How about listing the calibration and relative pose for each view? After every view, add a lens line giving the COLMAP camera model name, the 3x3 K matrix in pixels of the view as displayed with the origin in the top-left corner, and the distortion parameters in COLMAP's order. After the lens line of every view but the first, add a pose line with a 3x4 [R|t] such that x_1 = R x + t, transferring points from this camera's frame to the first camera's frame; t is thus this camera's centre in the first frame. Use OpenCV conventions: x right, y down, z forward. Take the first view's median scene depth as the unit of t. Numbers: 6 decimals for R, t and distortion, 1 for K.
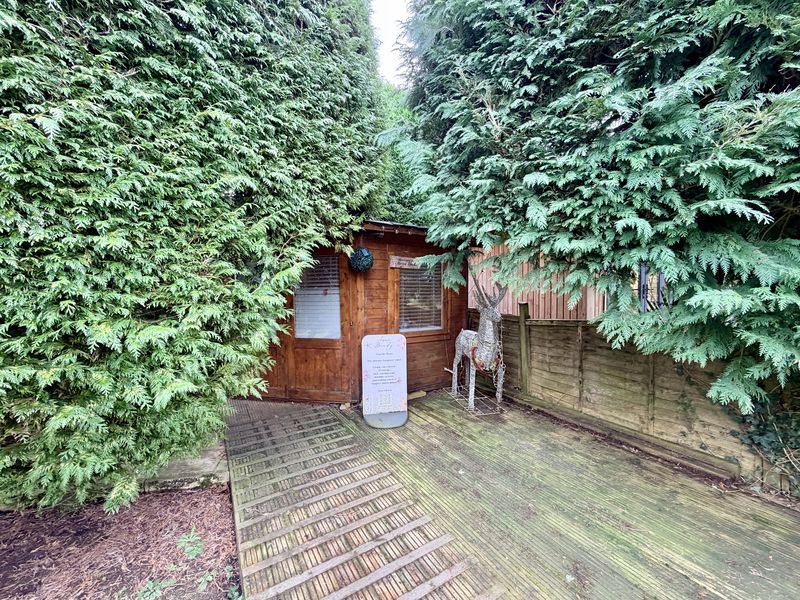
lens RADIAL K [[320.9, 0, 402.8], [0, 320.9, 301.6], [0, 0, 1]] dist [-0.002138, -0.000054]
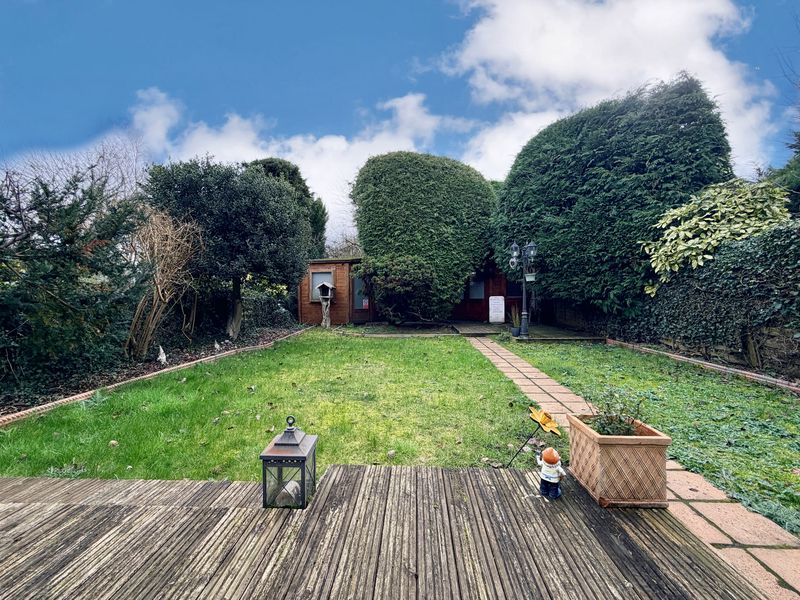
lens RADIAL K [[320.9, 0, 407.0], [0, 320.9, 307.6], [0, 0, 1]] dist [-0.002138, -0.000054]
pose [[0.836058, 0.023666, -0.548130, 1.528801], [-0.013435, 0.999653, 0.022668, 0.260793], [0.548476, -0.011587, 0.836086, -3.428839]]
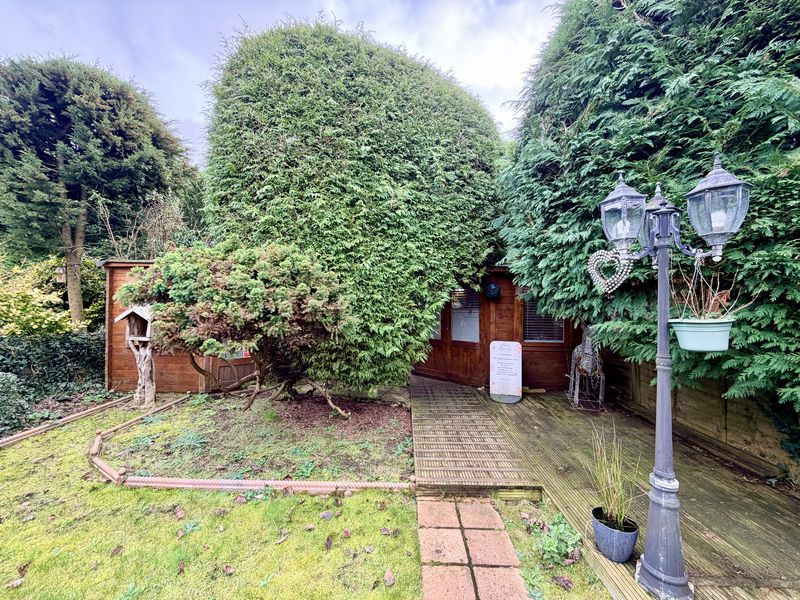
lens RADIAL K [[320.9, 0, 396.4], [0, 320.9, 304.3], [0, 0, 1]] dist [-0.002138, -0.000054]
pose [[0.839618, 0.013644, -0.543006, 0.536017], [-0.031843, 0.999202, -0.024130, -0.027706], [0.542243, 0.037551, 0.839382, -0.873593]]
